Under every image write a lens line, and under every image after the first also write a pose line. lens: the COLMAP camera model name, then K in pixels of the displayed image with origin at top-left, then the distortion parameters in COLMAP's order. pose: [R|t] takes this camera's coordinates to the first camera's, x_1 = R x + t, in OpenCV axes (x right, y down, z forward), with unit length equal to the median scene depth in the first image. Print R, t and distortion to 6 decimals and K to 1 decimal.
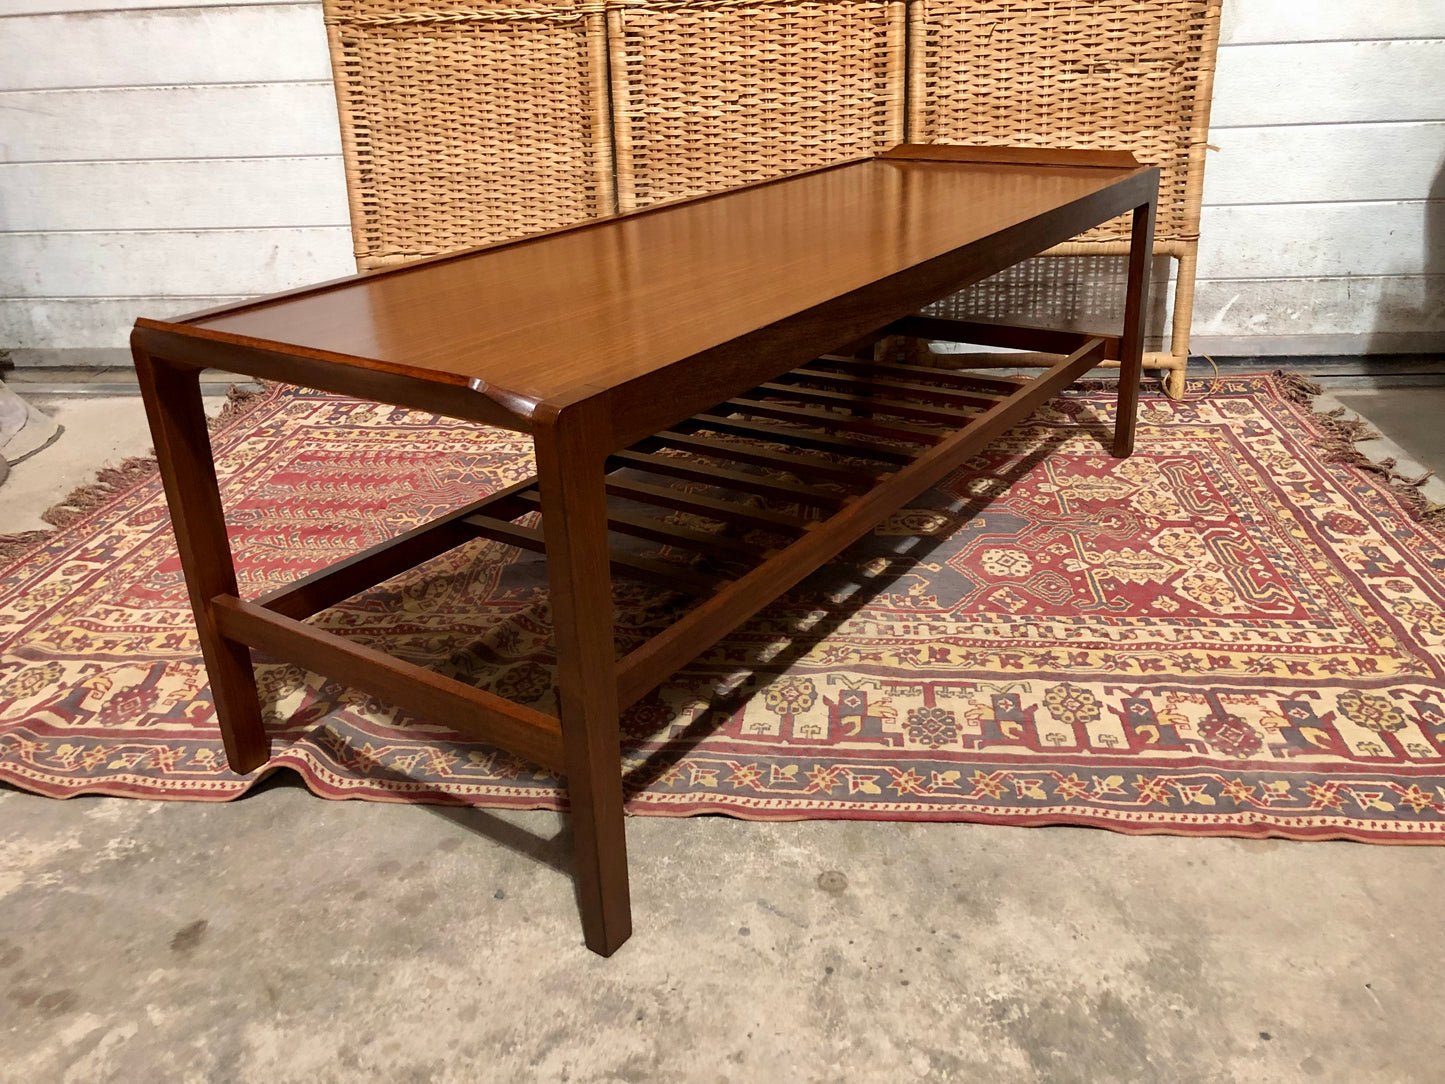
lens RADIAL K [[1204.4, 0, 713.1], [0, 1204.4, 527.1], [0, 0, 1]] dist [-0.039642, 0.117503]
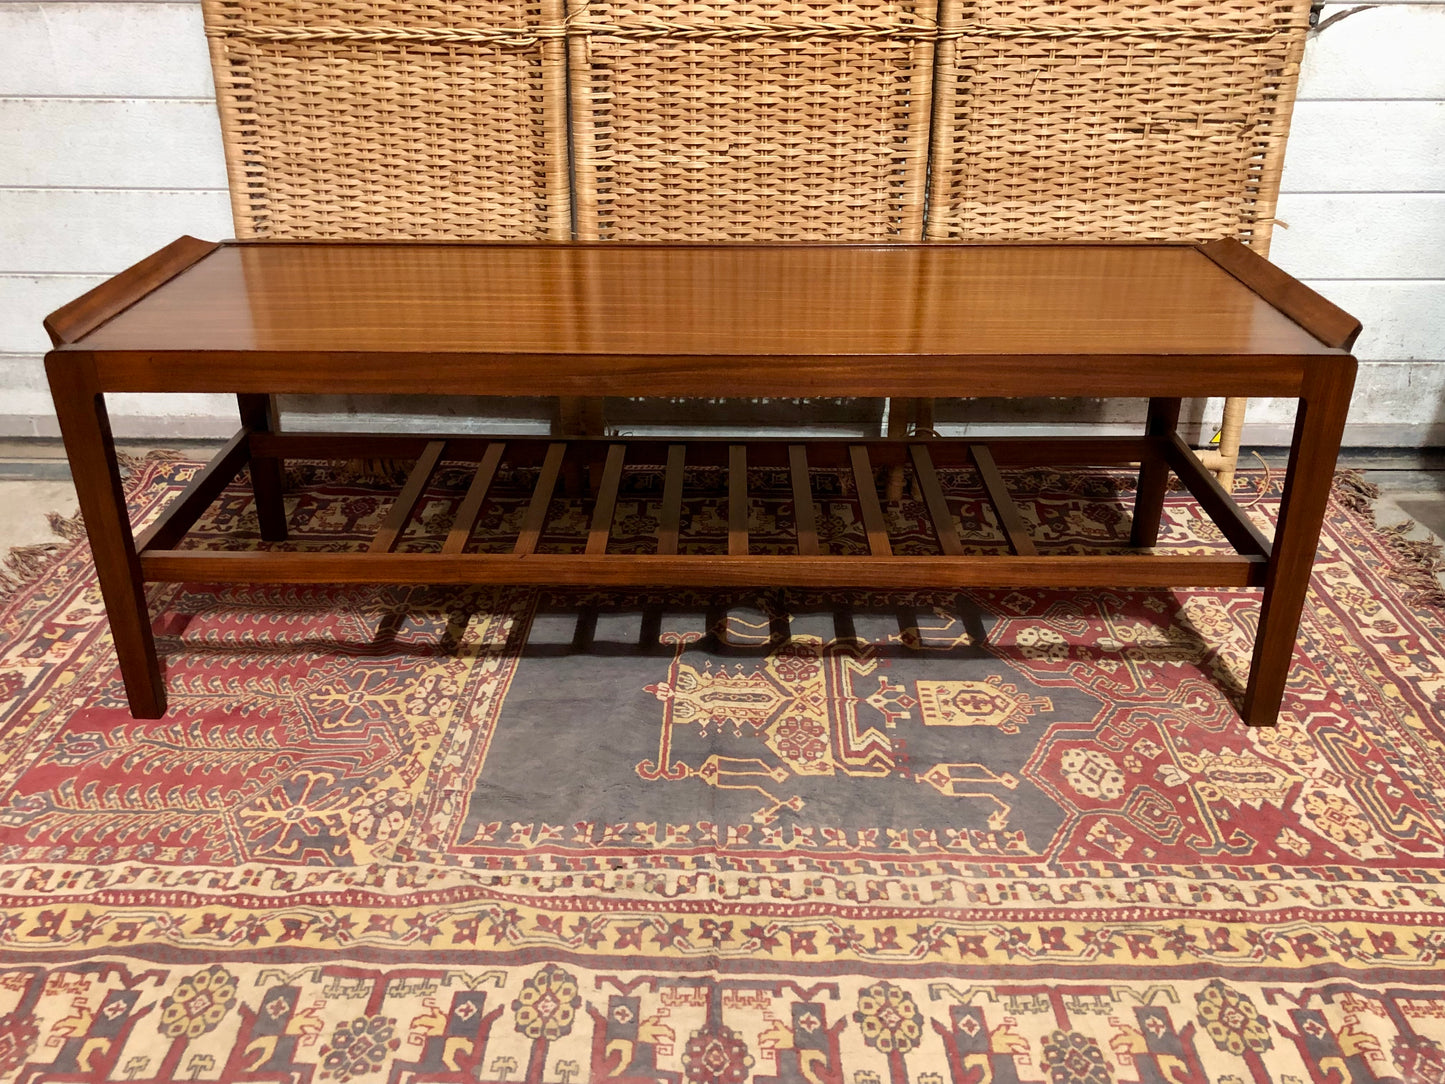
lens RADIAL K [[1287.3, 0, 704.3], [0, 1287.3, 539.4], [0, 0, 1]] dist [-0.008098, 0.056866]
pose [[0.995242, -0.005604, 0.097268, -0.084363], [0.000371, 0.998555, 0.053733, -0.138477], [-0.097429, -0.053442, 0.993807, 0.110140]]
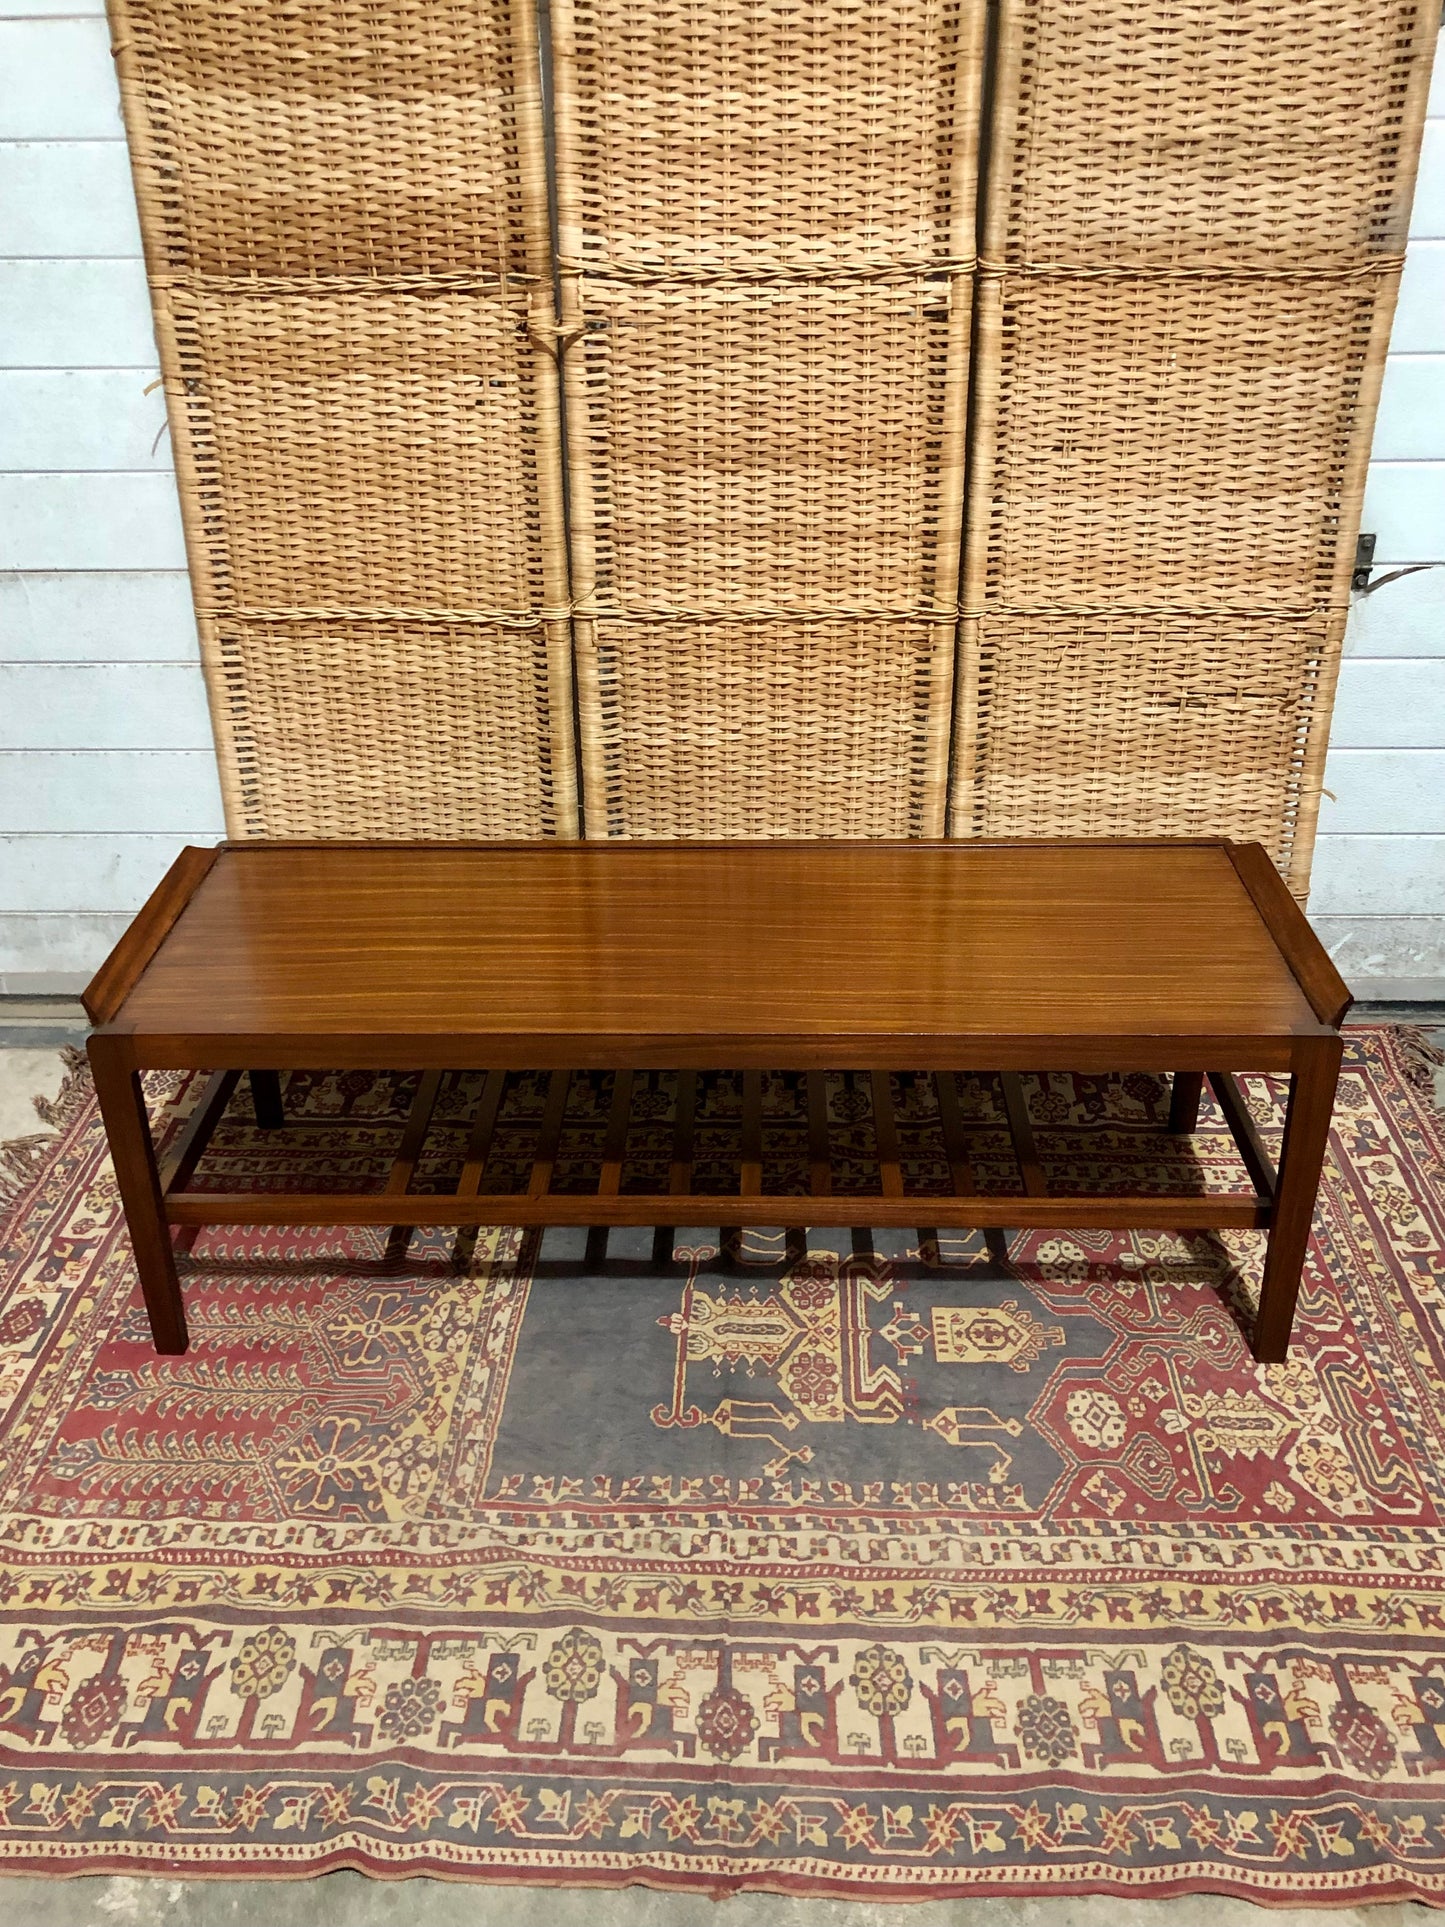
lens RADIAL K [[1716.7, 0, 692.4], [0, 1716.7, 942.6], [0, 0, 1]] dist [-0.008098, 0.056866]
pose [[0.997147, -0.016003, 0.073763, -0.097457], [0.008941, 0.995428, 0.095094, -0.327754], [-0.074947, -0.094164, 0.992732, -0.126022]]
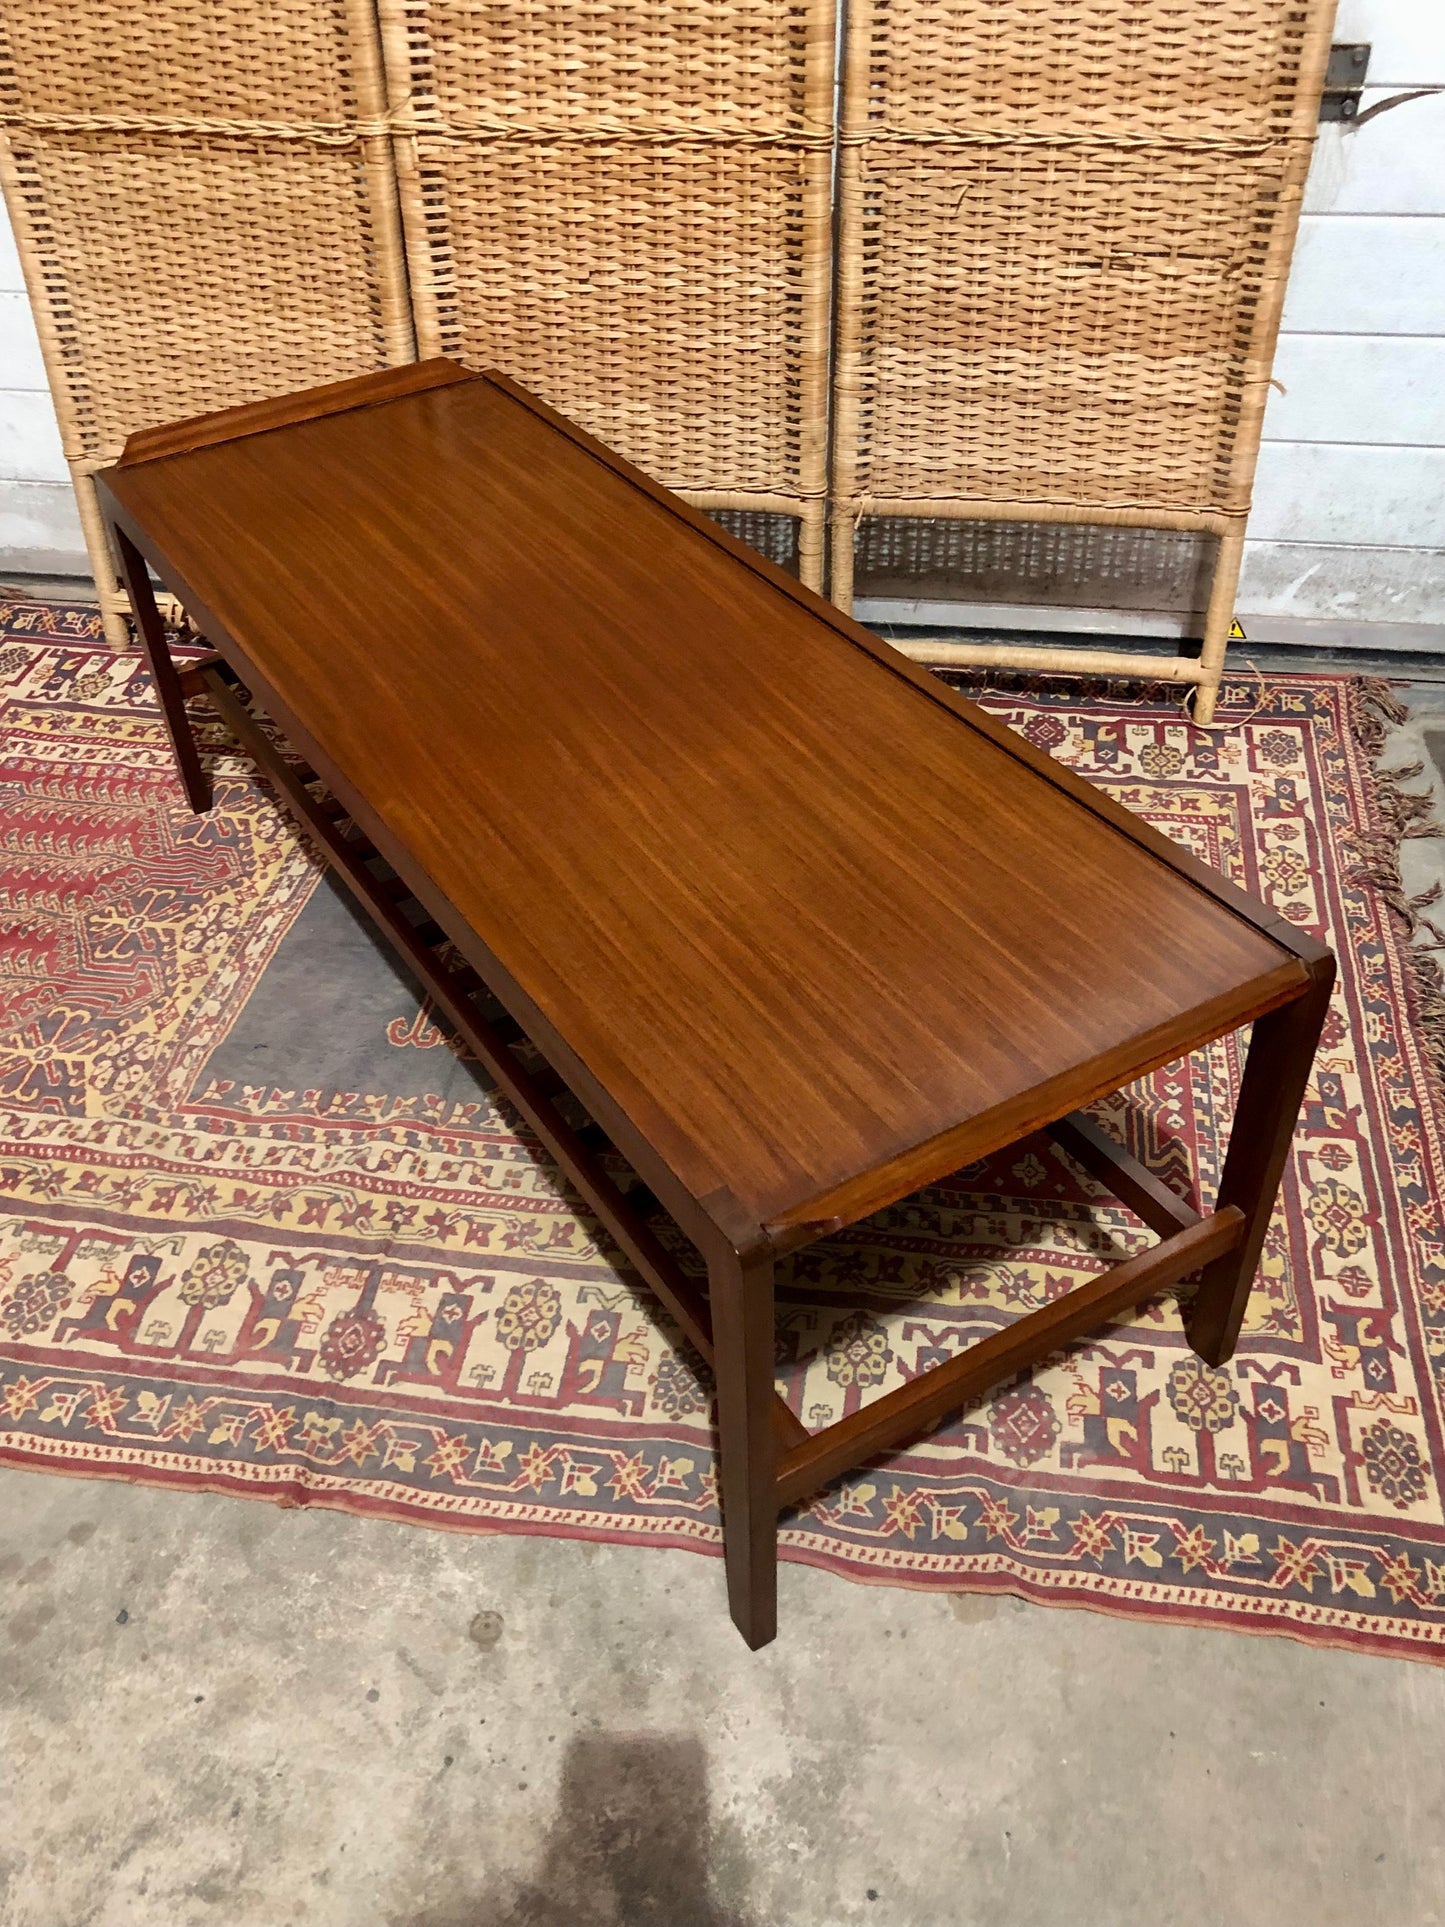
lens RADIAL K [[1716.7, 0, 692.4], [0, 1716.7, 942.6], [0, 0, 1]] dist [-0.008098, 0.056866]
pose [[0.998358, 0.043175, -0.037649, 0.134391], [-0.030541, 0.957197, 0.287821, -0.282140], [0.048464, -0.286198, 0.956944, -0.035935]]
